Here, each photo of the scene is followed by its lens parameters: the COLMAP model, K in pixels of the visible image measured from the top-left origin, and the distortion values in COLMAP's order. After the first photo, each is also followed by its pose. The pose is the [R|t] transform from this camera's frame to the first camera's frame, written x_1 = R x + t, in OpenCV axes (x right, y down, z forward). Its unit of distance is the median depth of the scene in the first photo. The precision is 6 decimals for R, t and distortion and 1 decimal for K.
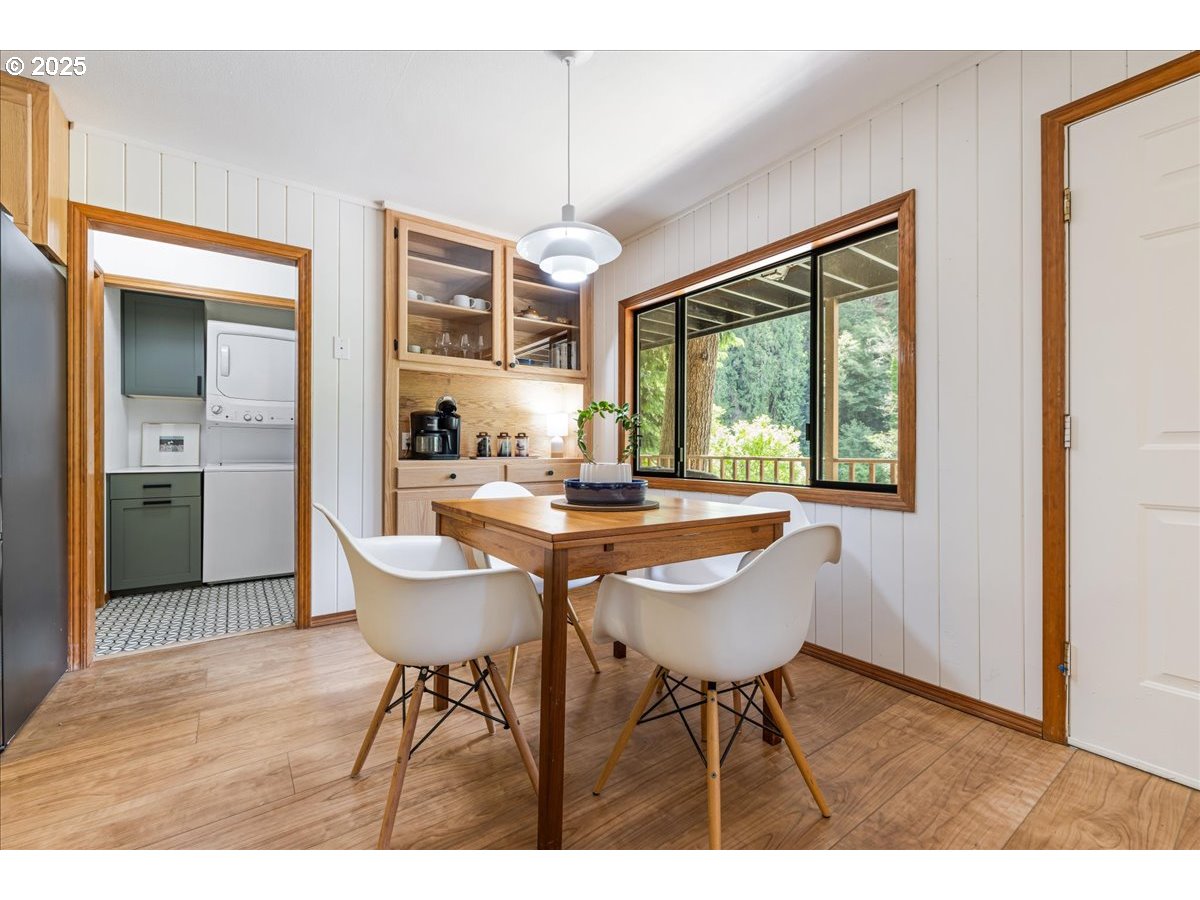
lens RADIAL K [[502.9, 0, 594.3], [0, 502.9, 449.4], [0, 0, 1]] dist [-0.004430, 0.001693]
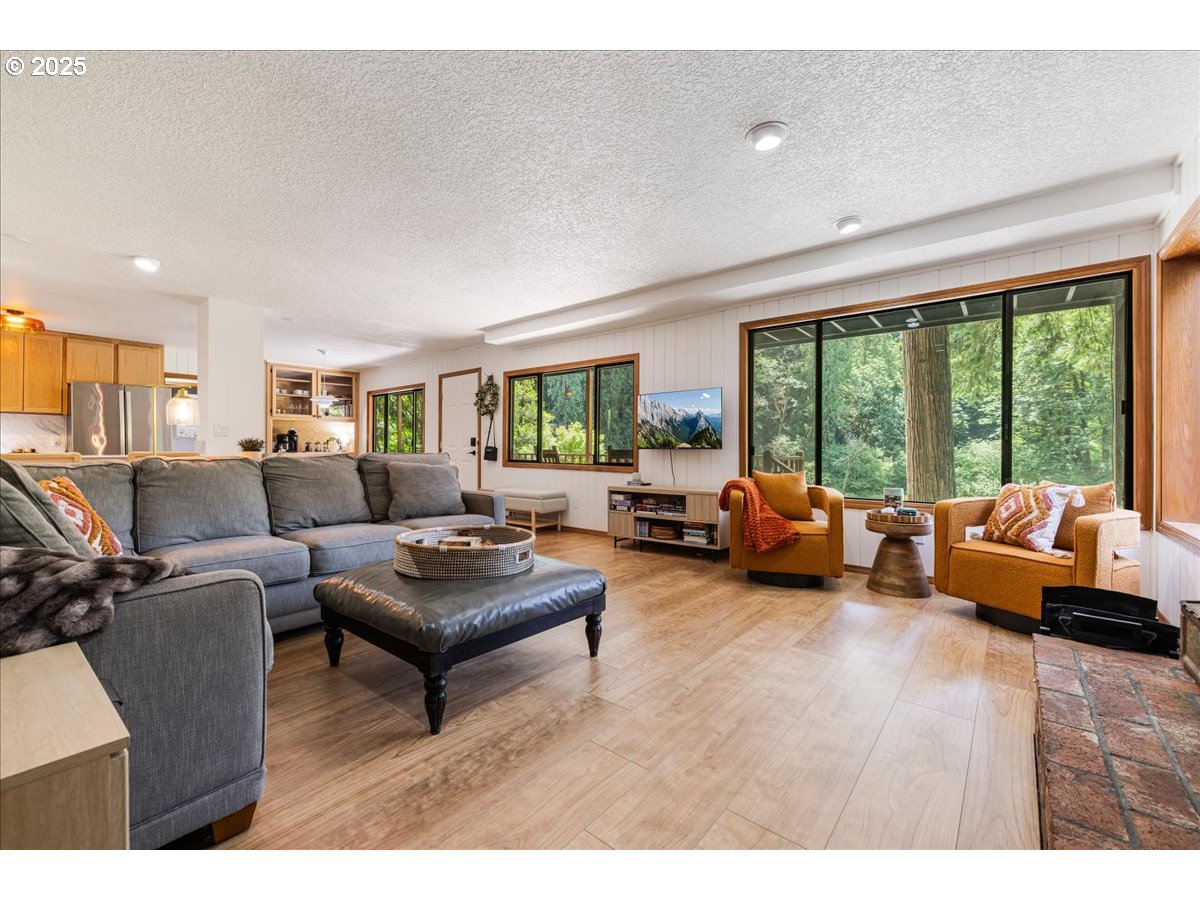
lens RADIAL K [[502.9, 0, 596.9], [0, 502.9, 447.8], [0, 0, 1]] dist [-0.004430, 0.001693]
pose [[0.970083, 0.001571, 0.242770, 0.611054], [-0.001092, 0.999997, -0.002109, -0.001093], [-0.242773, 0.001781, 0.970082, -1.921148]]
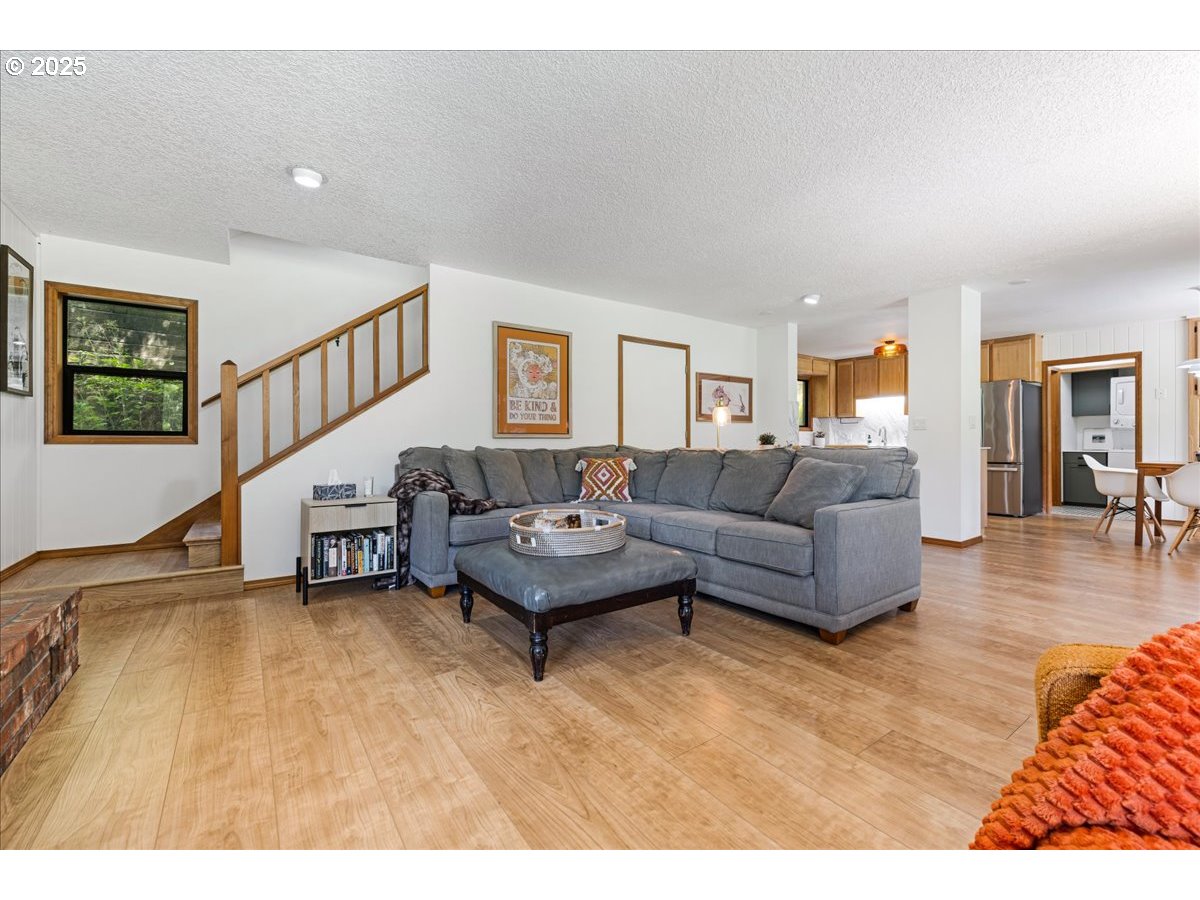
lens RADIAL K [[502.9, 0, 604.8], [0, 502.9, 444.3], [0, 0, 1]] dist [-0.004430, 0.001693]
pose [[-0.004793, 0.004046, -0.999980, 1.399552], [0.002996, 0.999987, 0.004031, -0.002880], [0.999984, -0.002976, -0.004805, -1.145209]]
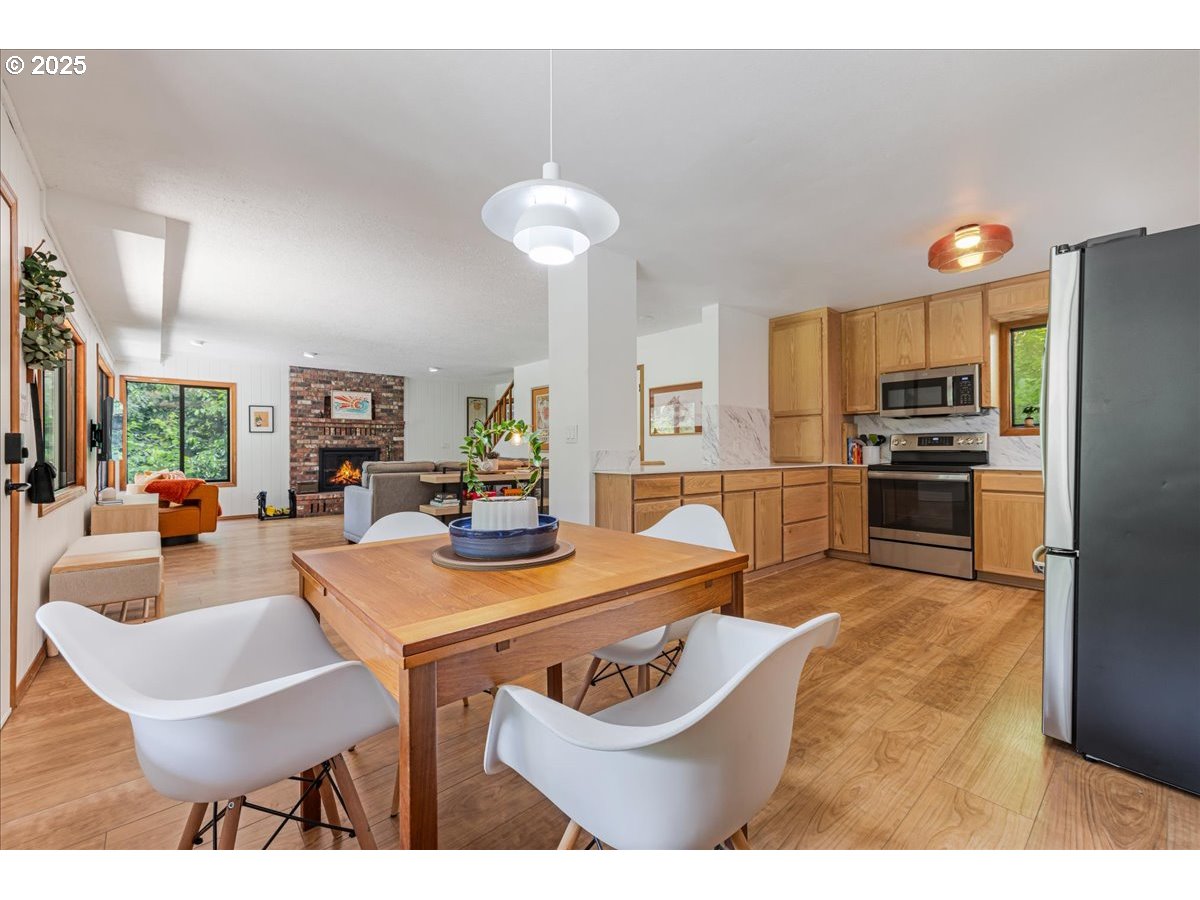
lens RADIAL K [[502.9, 0, 606.3], [0, 502.9, 443.5], [0, 0, 1]] dist [-0.004430, 0.001693]
pose [[-0.995045, 0.001195, -0.099416, -0.043825], [0.002425, 0.999922, -0.012243, -0.025758], [0.099393, -0.012424, -0.994971, 0.984891]]
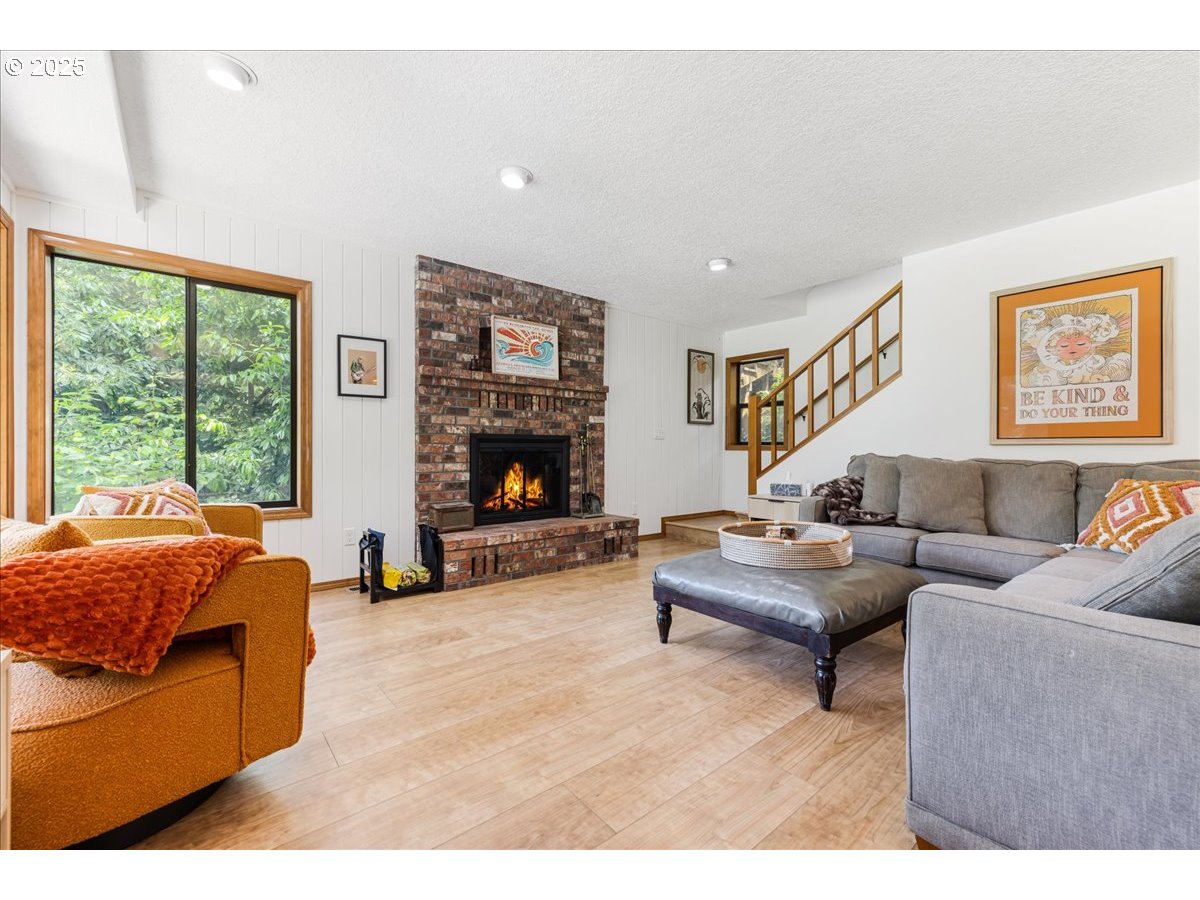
lens RADIAL K [[502.9, 0, 595.1], [0, 502.9, 448.3], [0, 0, 1]] dist [-0.004430, 0.001693]
pose [[-0.998486, -0.005971, -0.054678, 0.926840], [-0.005798, 0.999978, -0.003333, -0.000119], [0.054697, -0.003011, -0.998498, -0.474495]]
